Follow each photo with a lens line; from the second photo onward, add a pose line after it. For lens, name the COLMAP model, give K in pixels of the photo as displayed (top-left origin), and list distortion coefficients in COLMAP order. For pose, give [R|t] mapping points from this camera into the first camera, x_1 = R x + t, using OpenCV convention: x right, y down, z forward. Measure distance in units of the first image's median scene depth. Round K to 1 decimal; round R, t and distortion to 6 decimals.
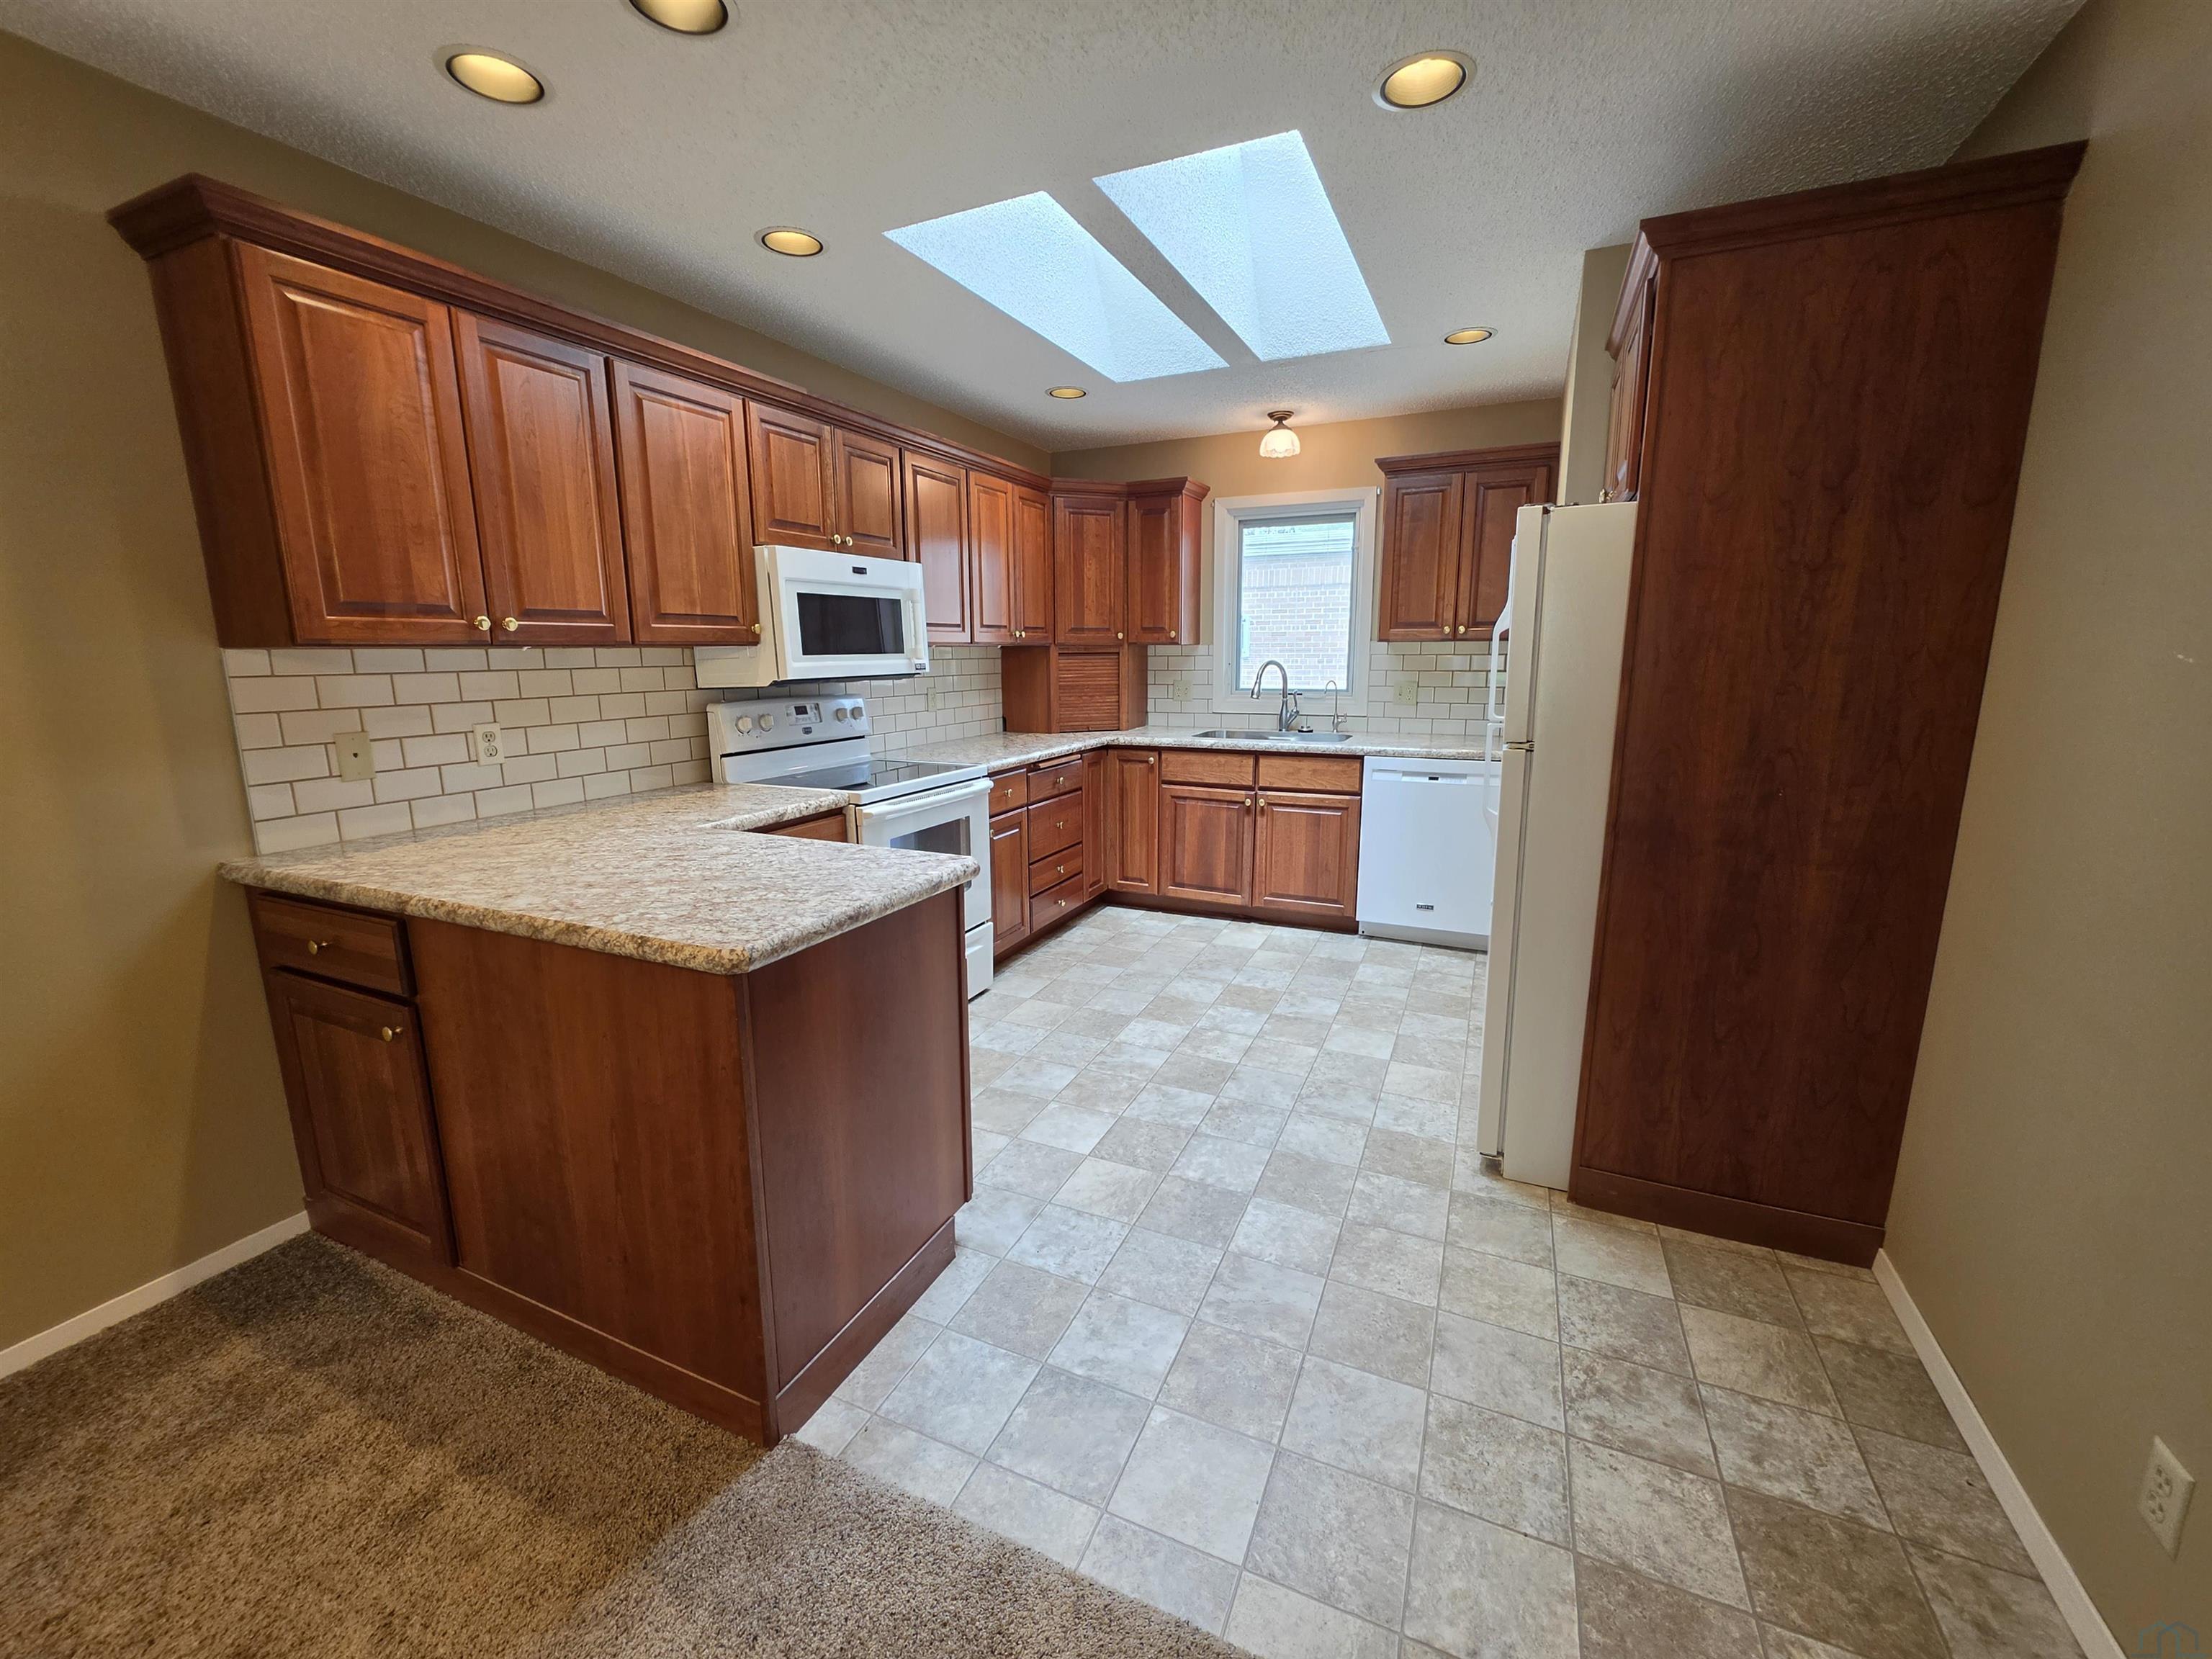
lens RADIAL K [[889.5, 0, 1101.8], [0, 889.5, 823.7], [0, 0, 1]] dist [-0.005991, 0.001876]
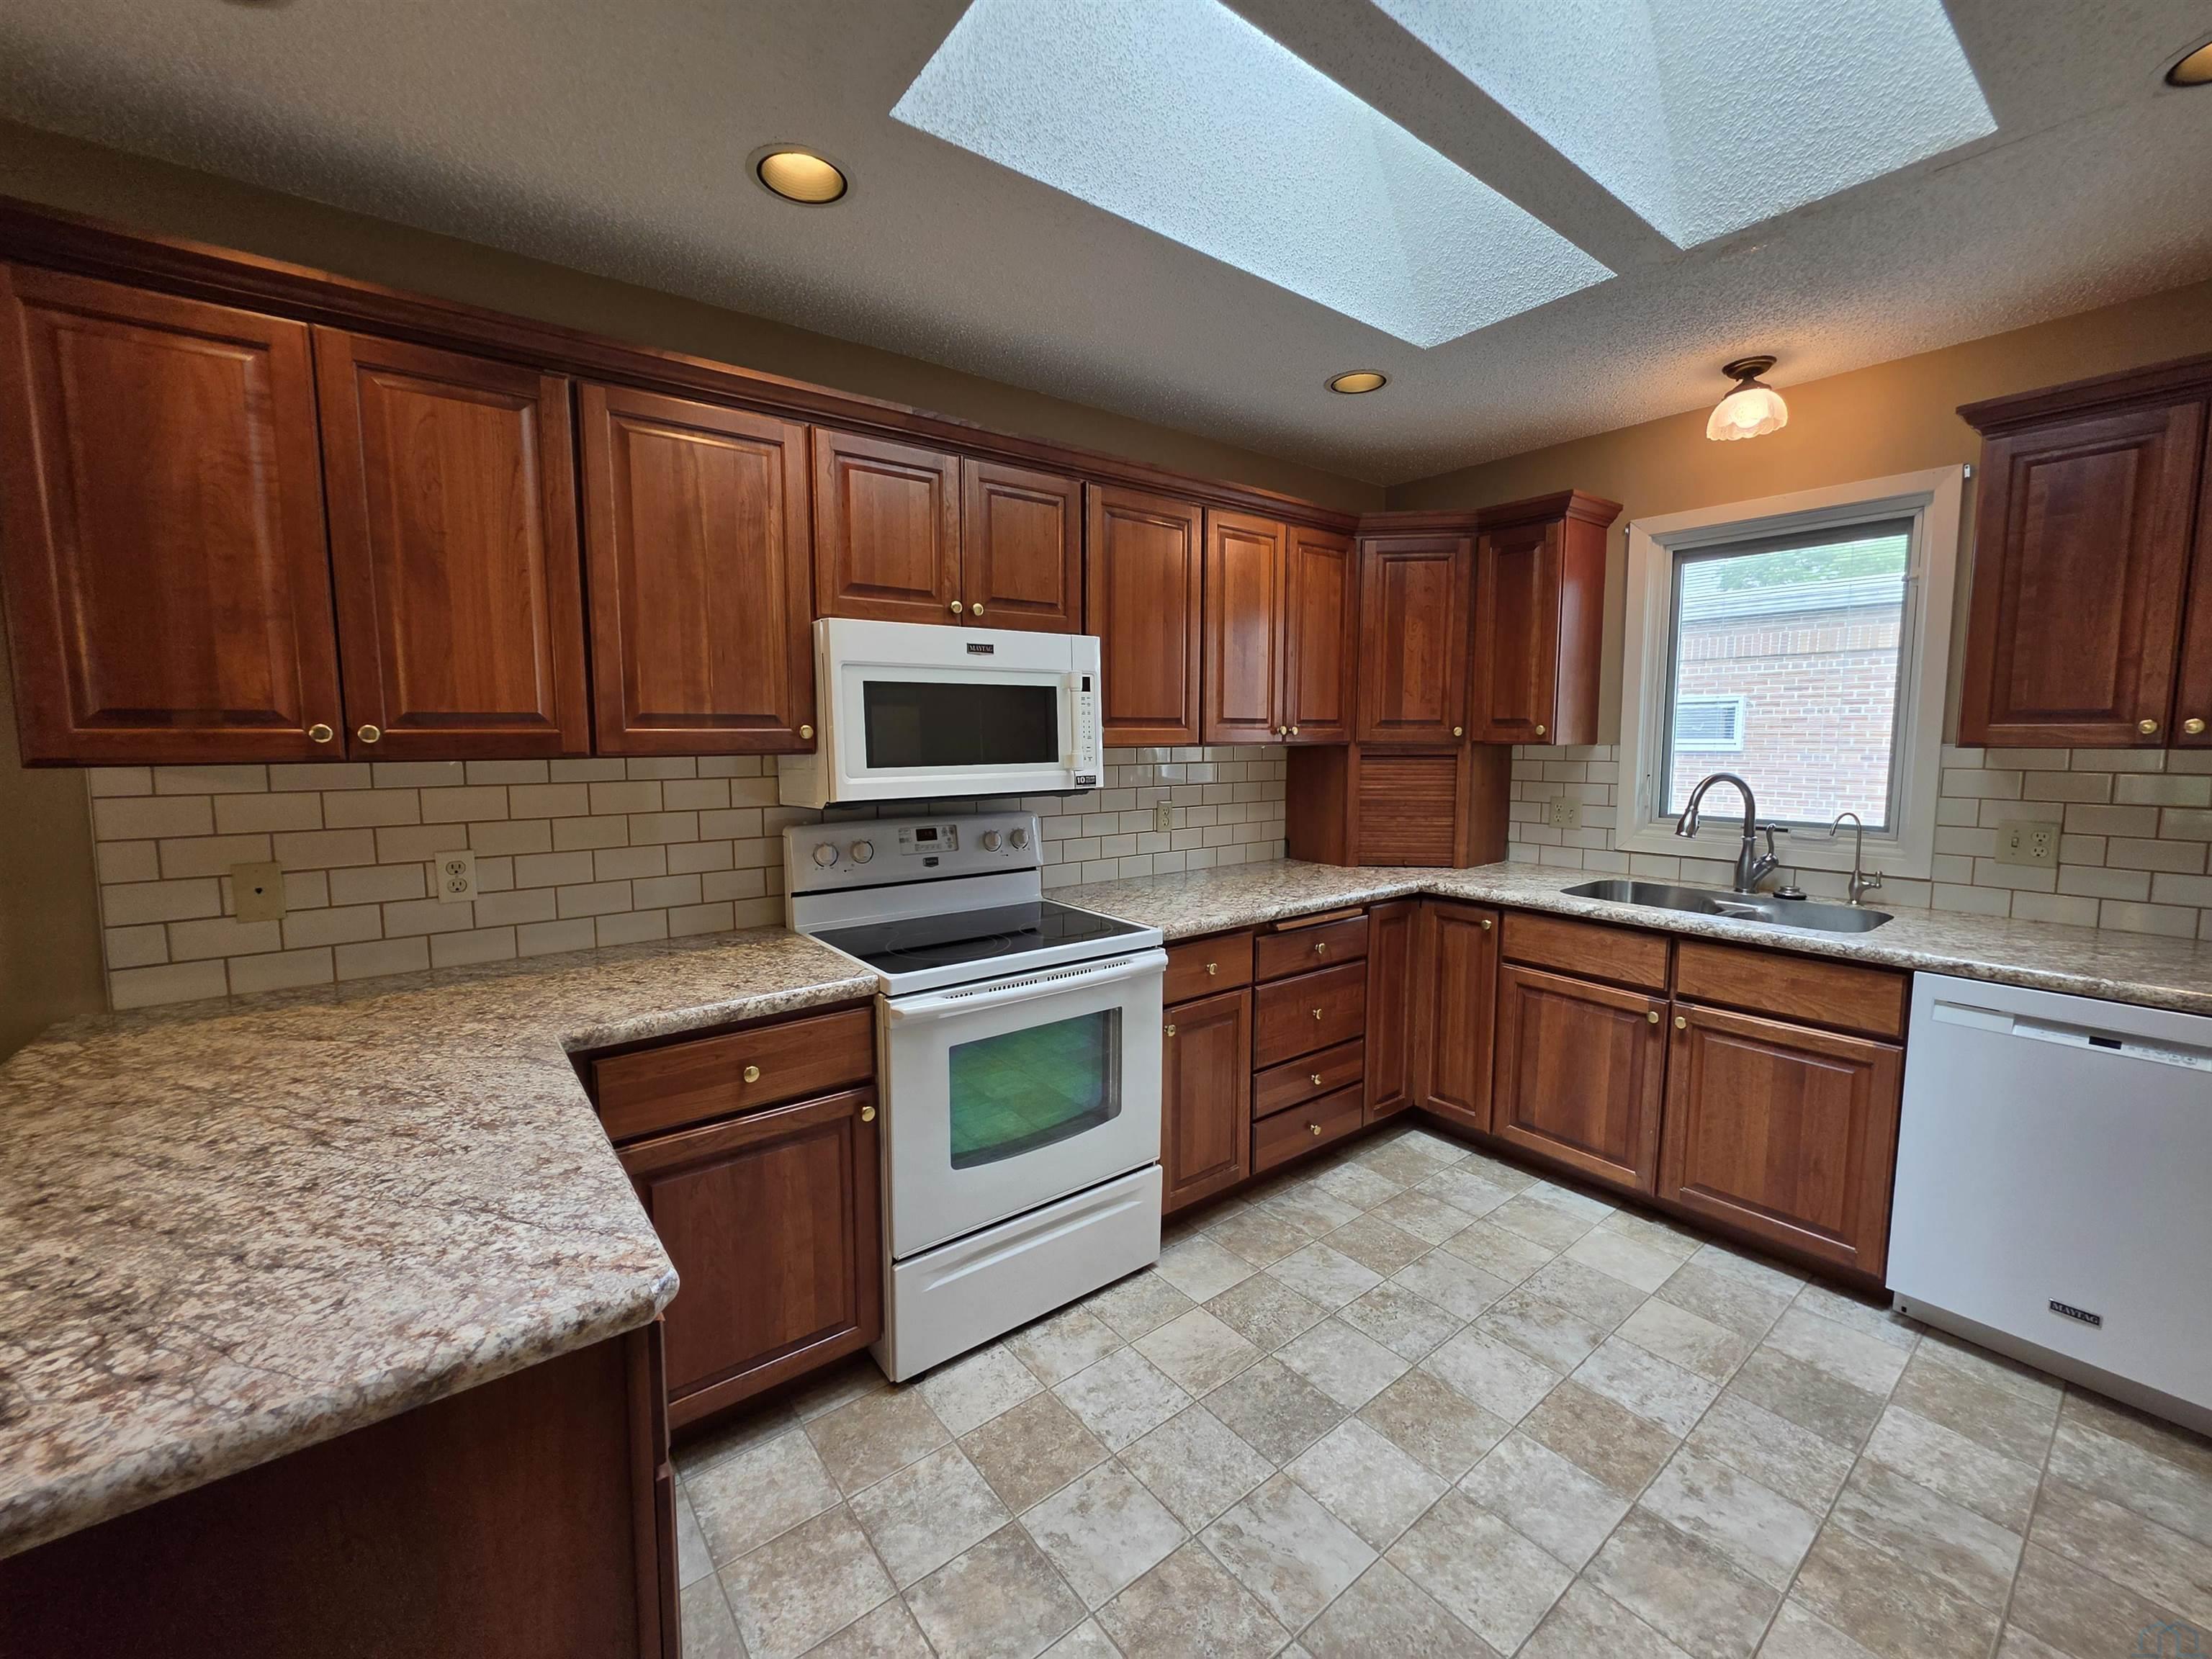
lens RADIAL K [[889.5, 0, 1101.5], [0, 889.5, 820.6], [0, 0, 1]] dist [-0.005991, 0.001876]
pose [[0.884288, 0.050204, -0.464236, 0.110112], [-0.093347, 0.993141, -0.070407, -0.078518], [0.457517, 0.105595, 0.882909, 0.315568]]
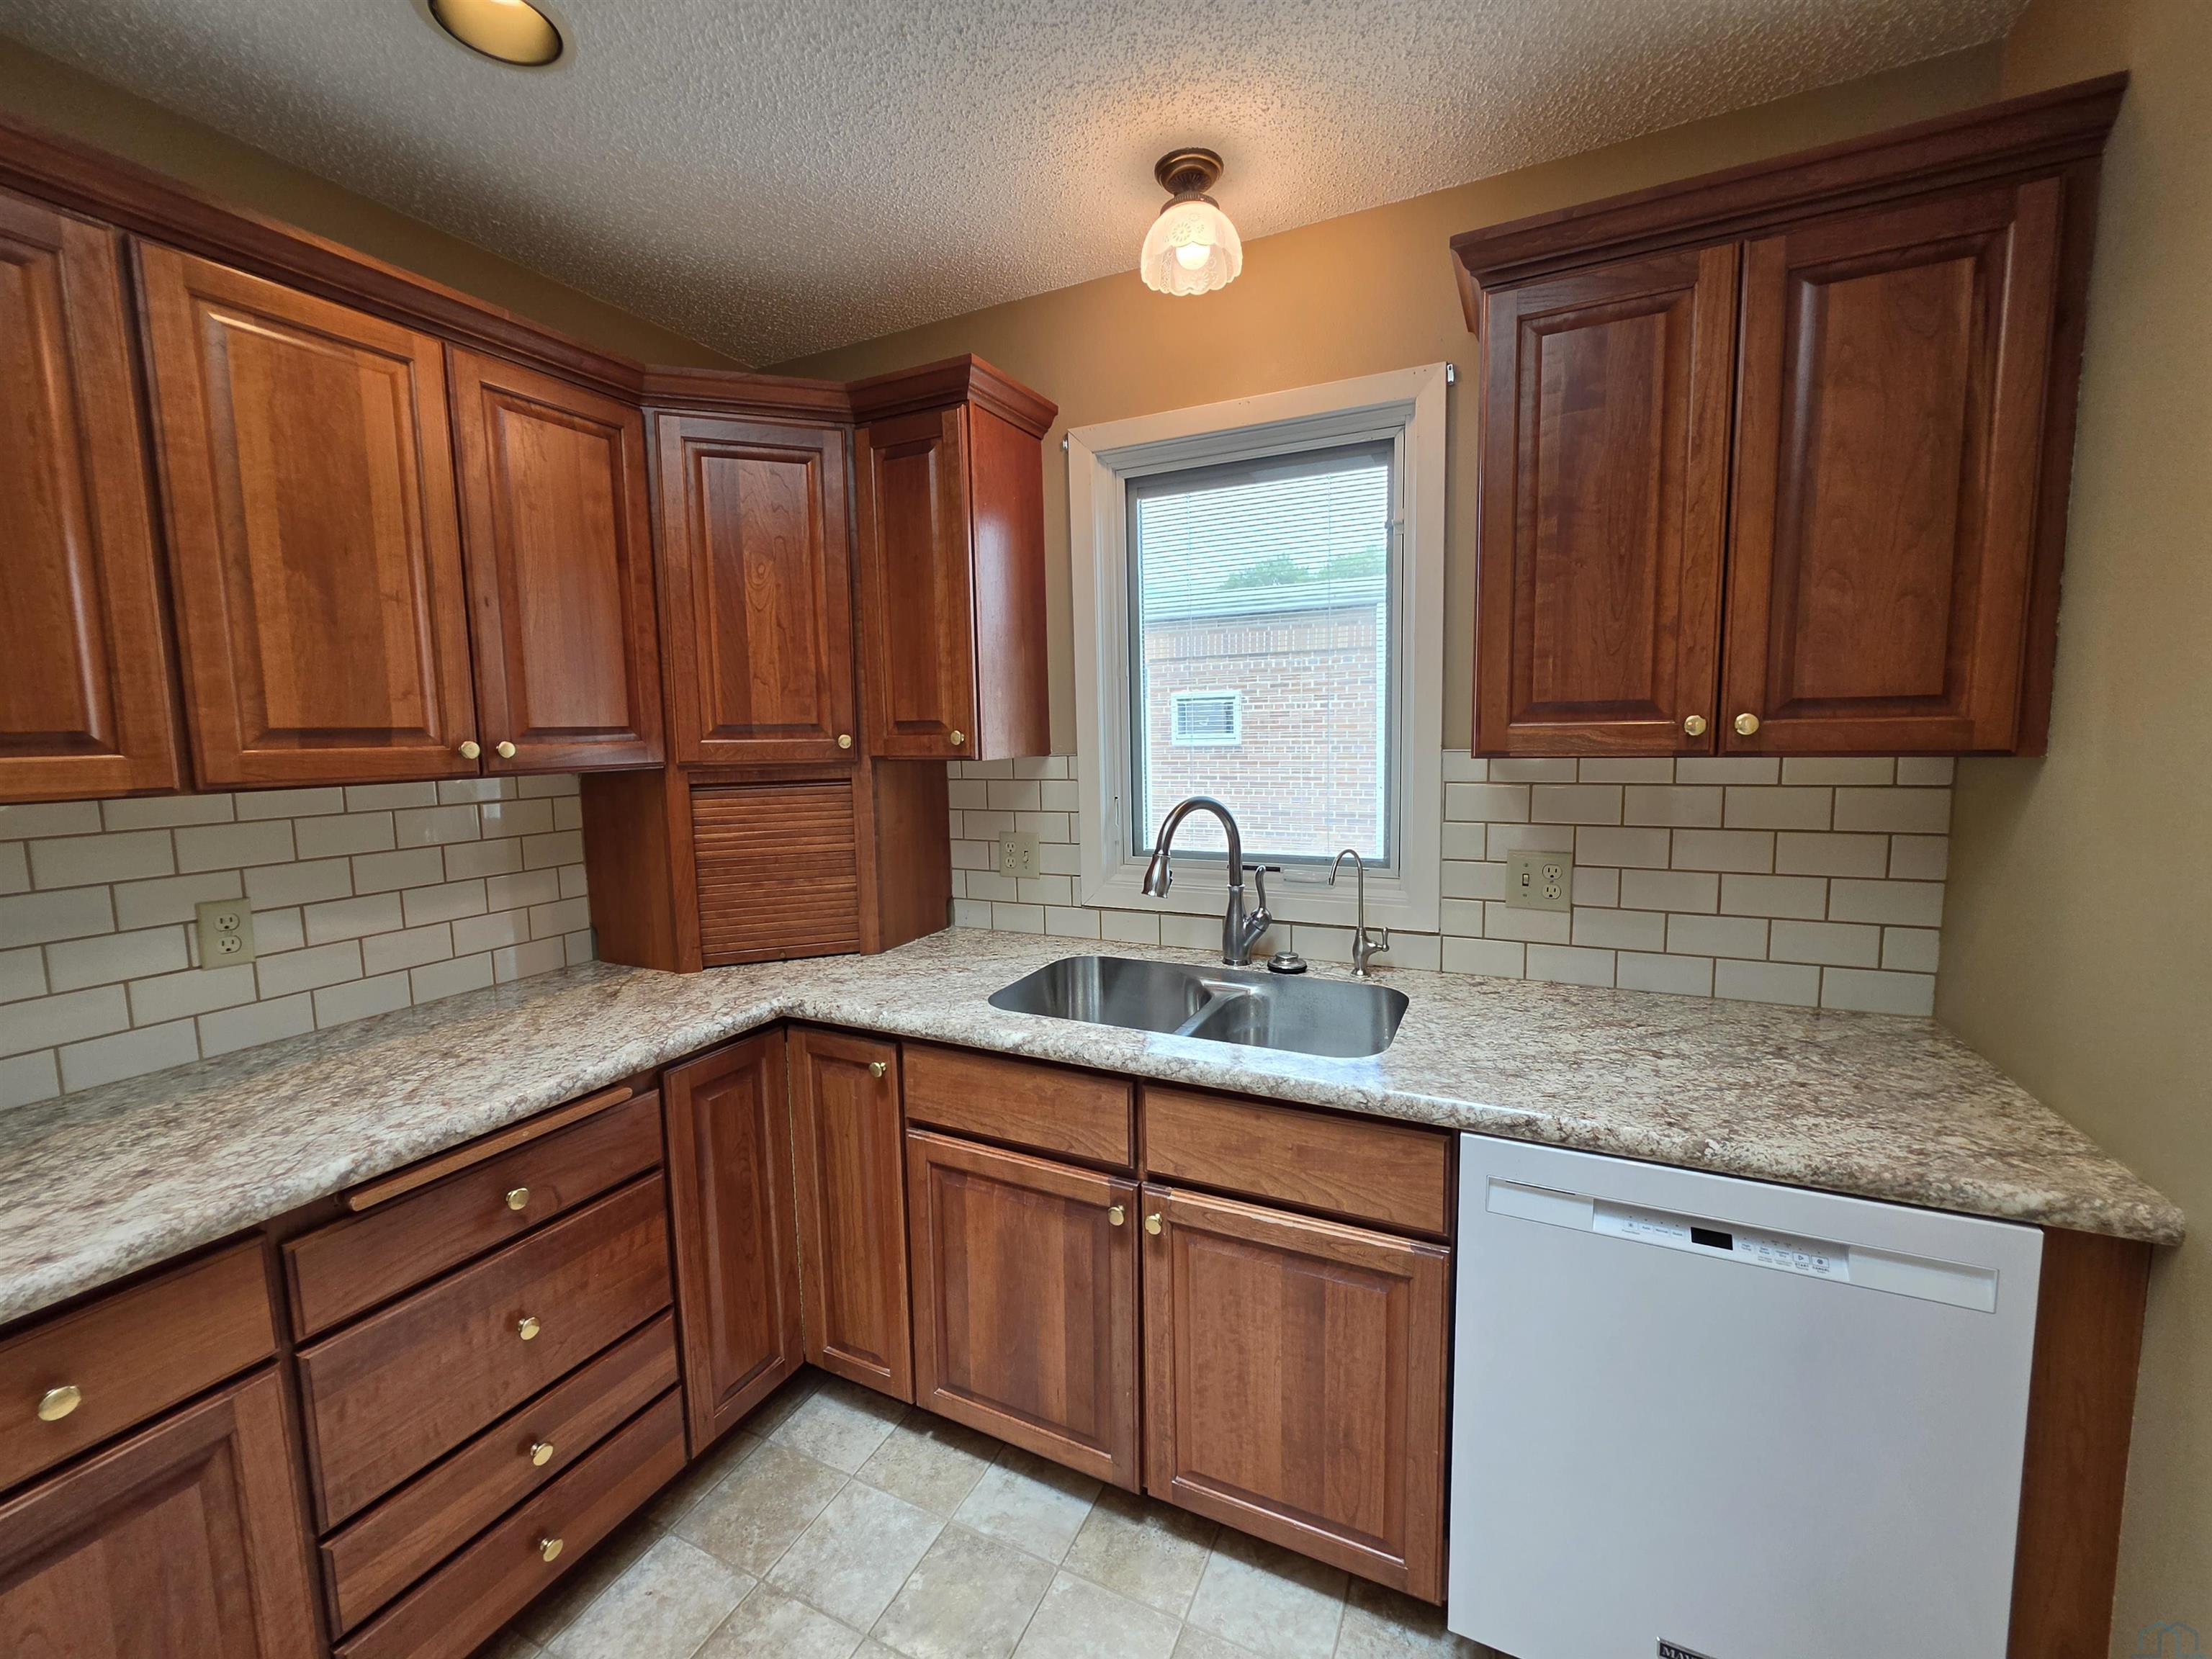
lens RADIAL K [[889.5, 0, 1104.6], [0, 889.5, 819.9], [0, 0, 1]] dist [-0.005991, 0.001876]
pose [[0.999685, -0.010946, -0.022593, 0.172233], [0.008893, 0.995985, -0.089078, -0.150562], [0.023477, 0.088849, 0.995768, 0.650115]]
